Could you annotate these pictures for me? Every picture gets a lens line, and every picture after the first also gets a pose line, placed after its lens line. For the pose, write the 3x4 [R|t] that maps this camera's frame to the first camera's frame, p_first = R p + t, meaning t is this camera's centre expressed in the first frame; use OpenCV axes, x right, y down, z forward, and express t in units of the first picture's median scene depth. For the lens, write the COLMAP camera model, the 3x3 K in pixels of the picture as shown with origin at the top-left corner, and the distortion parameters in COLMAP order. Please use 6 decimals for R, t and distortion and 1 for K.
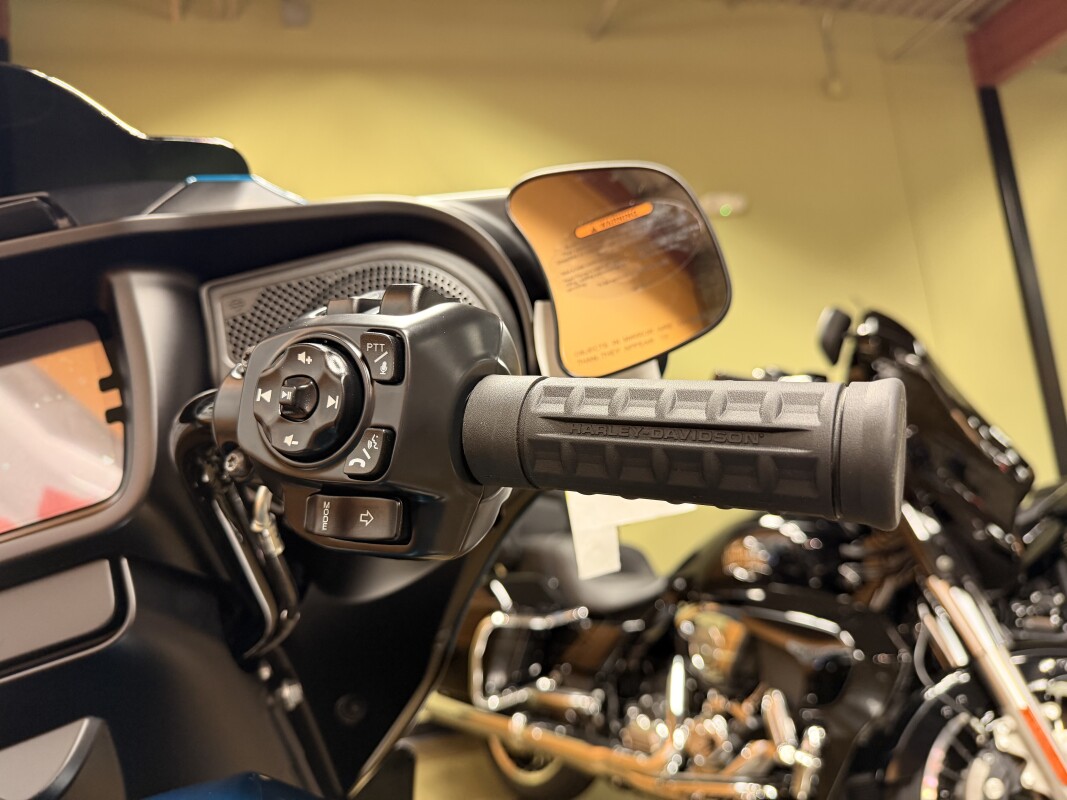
lens RADIAL K [[747.6, 0, 528.4], [0, 747.6, 412.9], [0, 0, 1]] dist [0.069417, -0.096977]
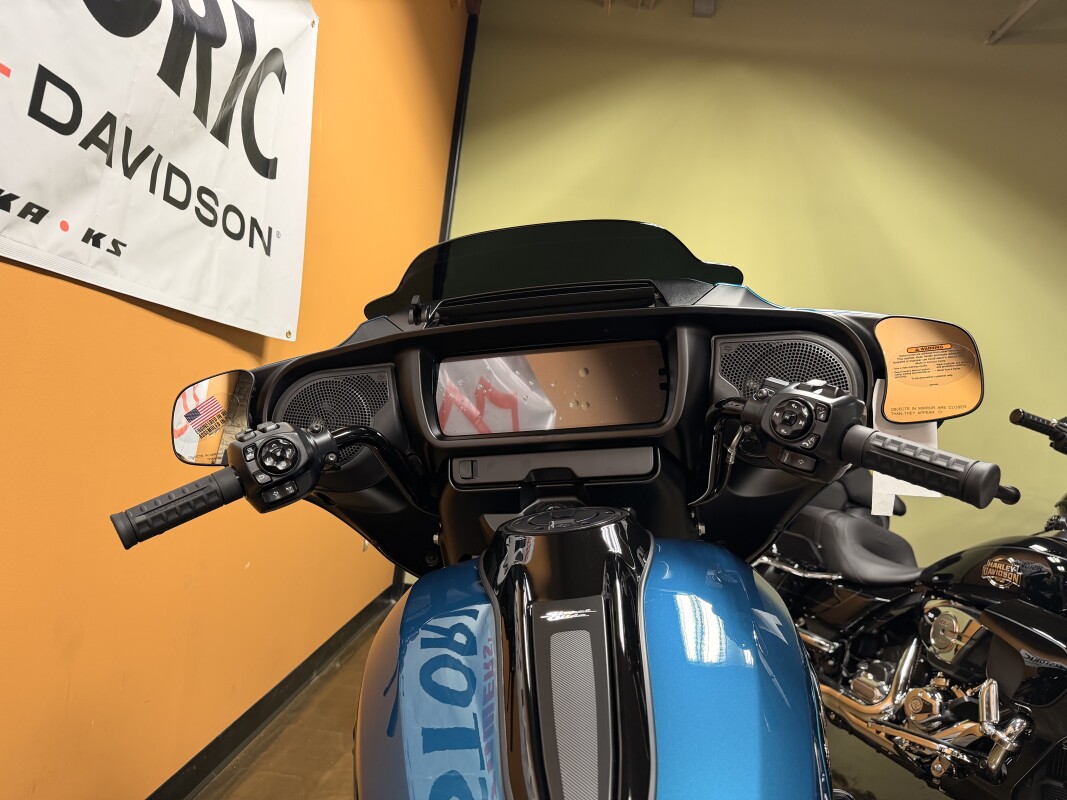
lens RADIAL K [[747.6, 0, 528.4], [0, 747.6, 412.9], [0, 0, 1]] dist [0.069417, -0.096977]
pose [[0.908952, 0.239656, -0.341134, -0.126037], [-0.211193, 0.970191, 0.118861, -0.099730], [0.359450, -0.035993, 0.932470, -1.236873]]
